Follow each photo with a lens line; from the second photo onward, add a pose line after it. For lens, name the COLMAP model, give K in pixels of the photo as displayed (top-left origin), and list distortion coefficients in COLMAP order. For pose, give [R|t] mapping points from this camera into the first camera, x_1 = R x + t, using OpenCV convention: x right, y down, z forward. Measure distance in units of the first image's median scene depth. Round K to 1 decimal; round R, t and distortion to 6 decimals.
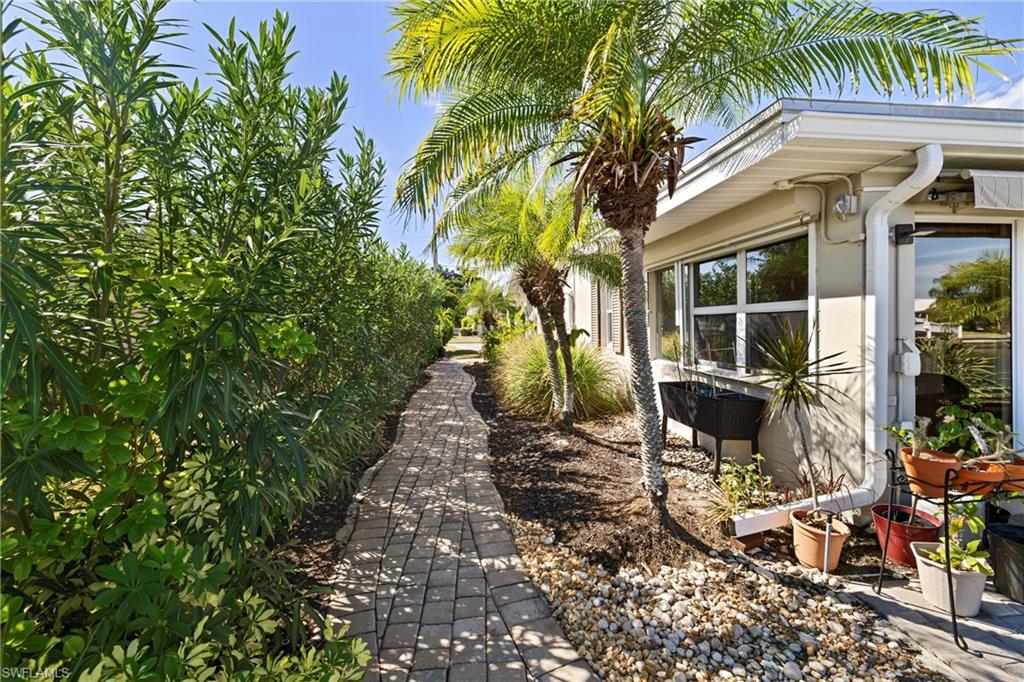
lens RADIAL K [[432.1, 0, 516.7], [0, 432.1, 331.2], [0, 0, 1]] dist [-0.001998, 0.000371]
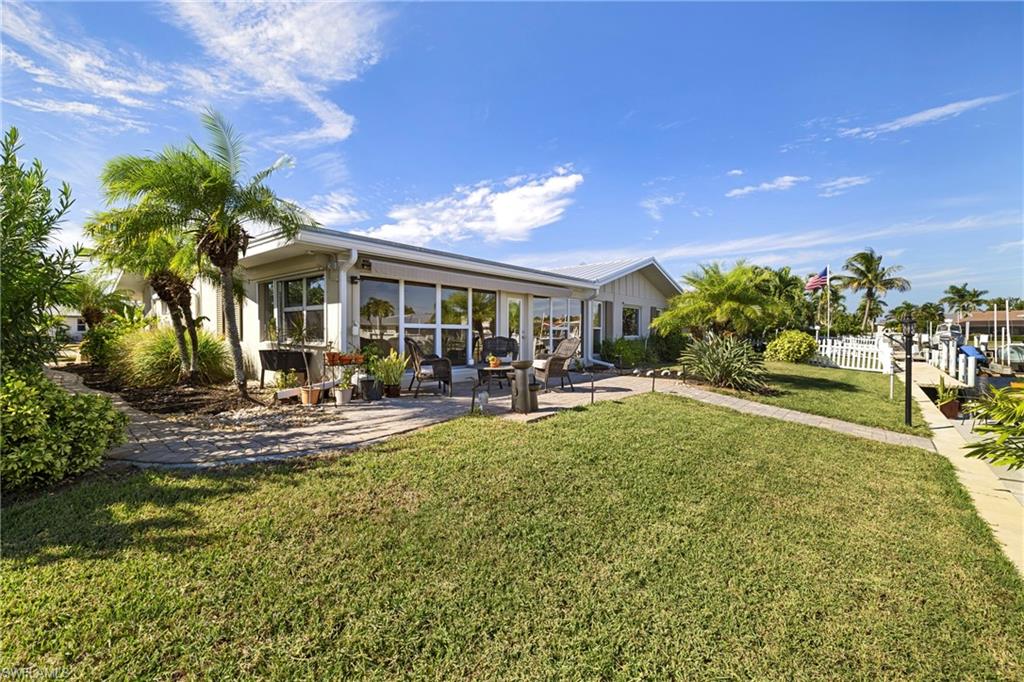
lens RADIAL K [[432.1, 0, 500.1], [0, 432.1, 352.0], [0, 0, 1]] dist [-0.001998, 0.000371]
pose [[0.744507, -0.012529, 0.667497, -0.103112], [-0.003702, 0.999731, 0.022894, 0.086677], [-0.667604, -0.019516, 0.744260, -0.932239]]
